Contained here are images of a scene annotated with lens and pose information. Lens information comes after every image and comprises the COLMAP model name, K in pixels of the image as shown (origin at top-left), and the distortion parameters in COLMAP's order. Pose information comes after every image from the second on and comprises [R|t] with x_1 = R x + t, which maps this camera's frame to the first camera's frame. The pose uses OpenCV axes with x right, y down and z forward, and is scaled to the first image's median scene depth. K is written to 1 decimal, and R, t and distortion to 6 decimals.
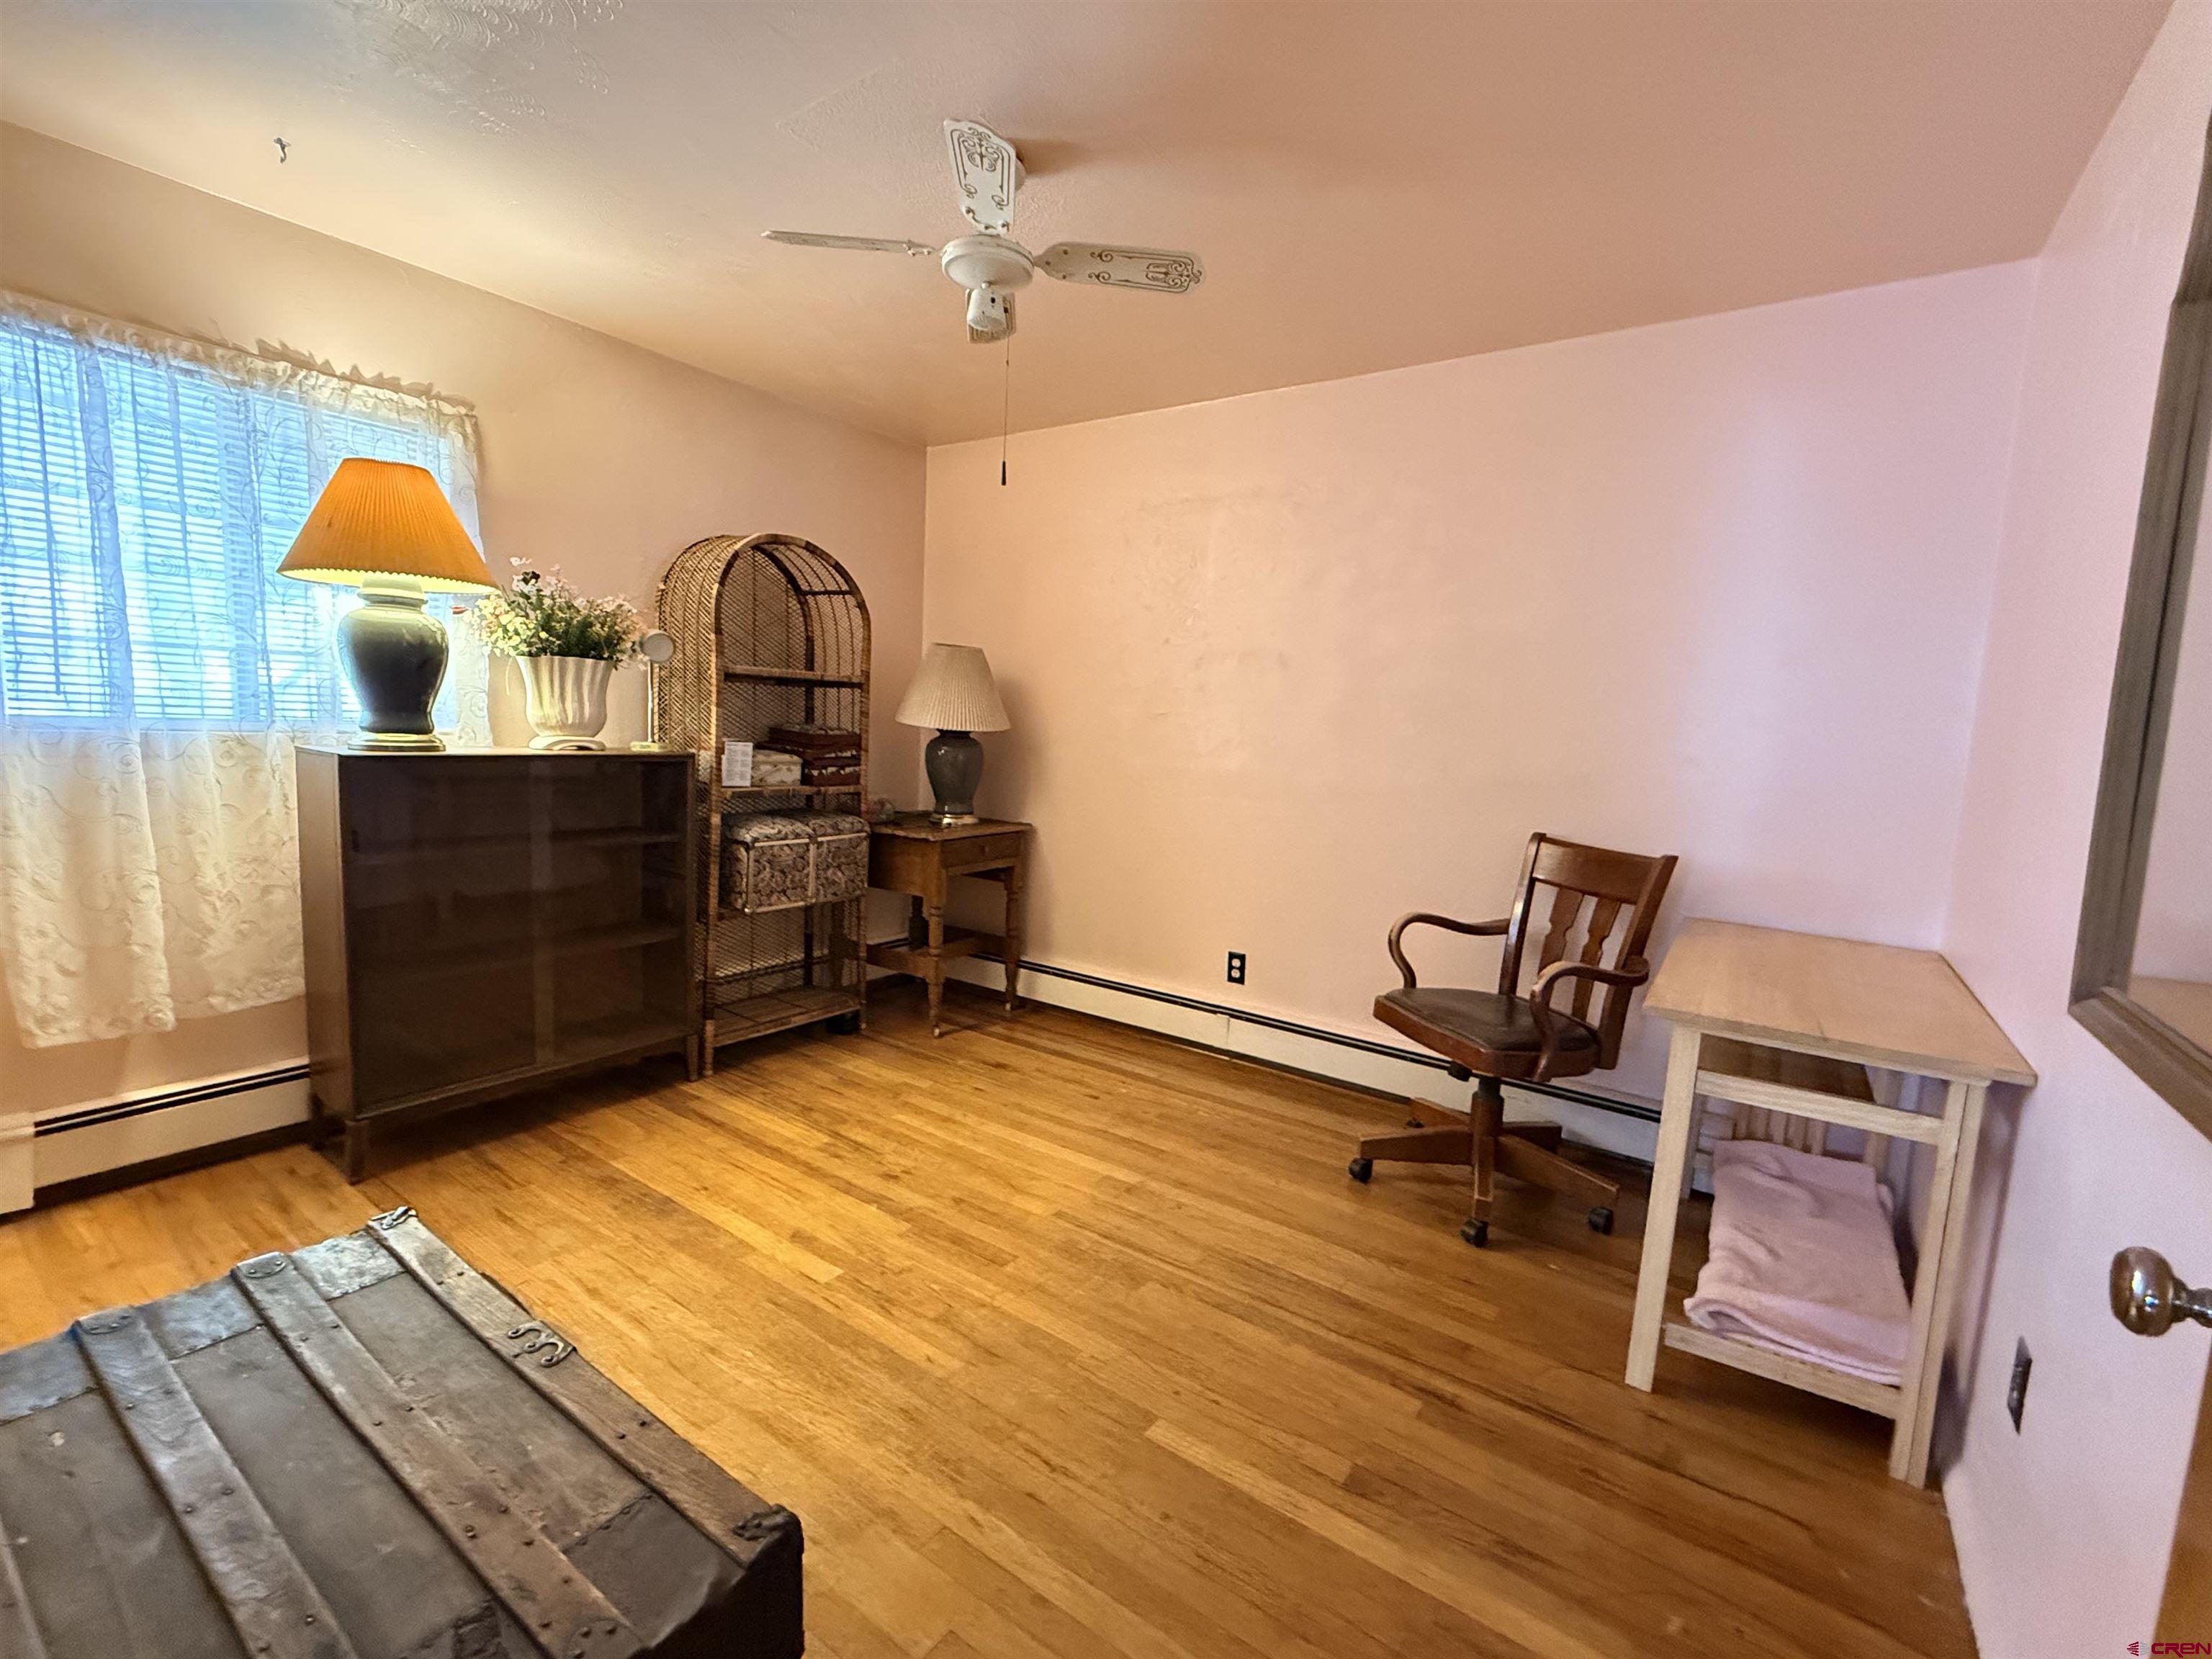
lens RADIAL K [[1000.9, 0, 1100.8], [0, 1000.9, 826.1], [0, 0, 1]] dist [-0.002515, 0.000135]
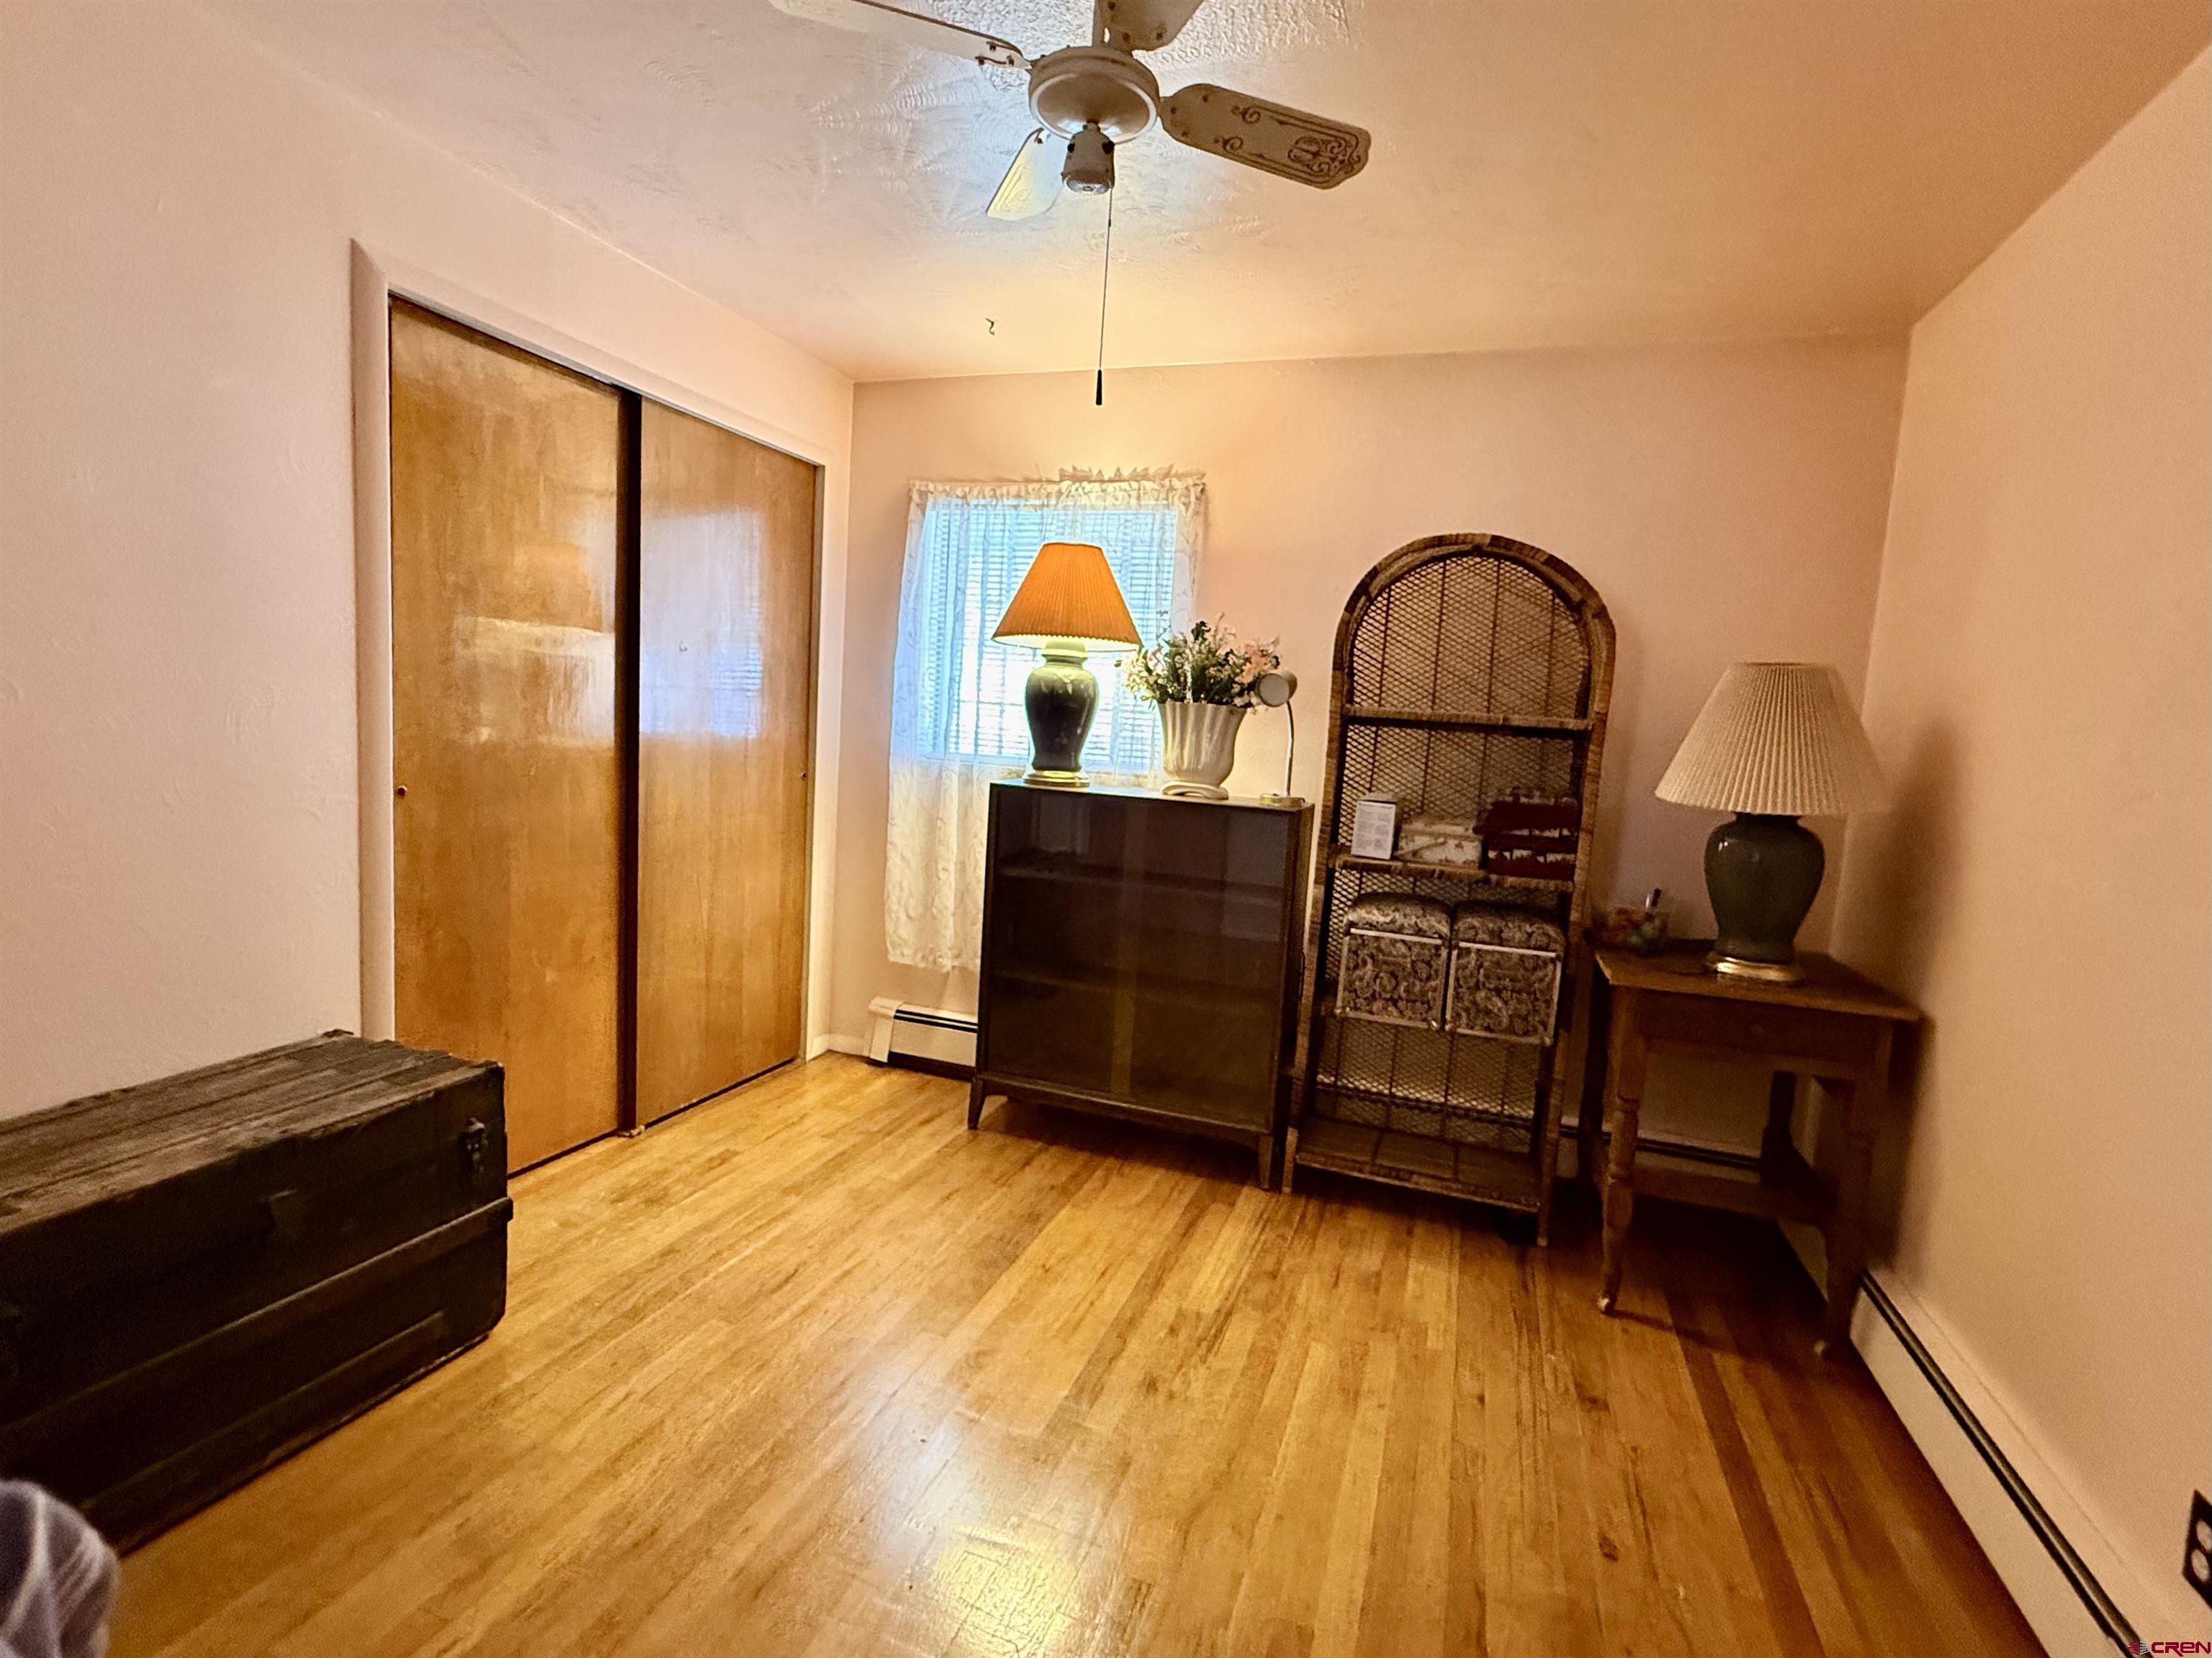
lens RADIAL K [[1054.0, 0, 1101.9], [0, 1054.0, 829.6], [0, 0, 1]] dist [0.000394, 0.001282]
pose [[0.251734, 0.065289, -0.965592, 0.425921], [-0.156524, 0.987333, 0.025953, -0.053520], [0.955055, 0.144606, 0.258765, 0.613143]]
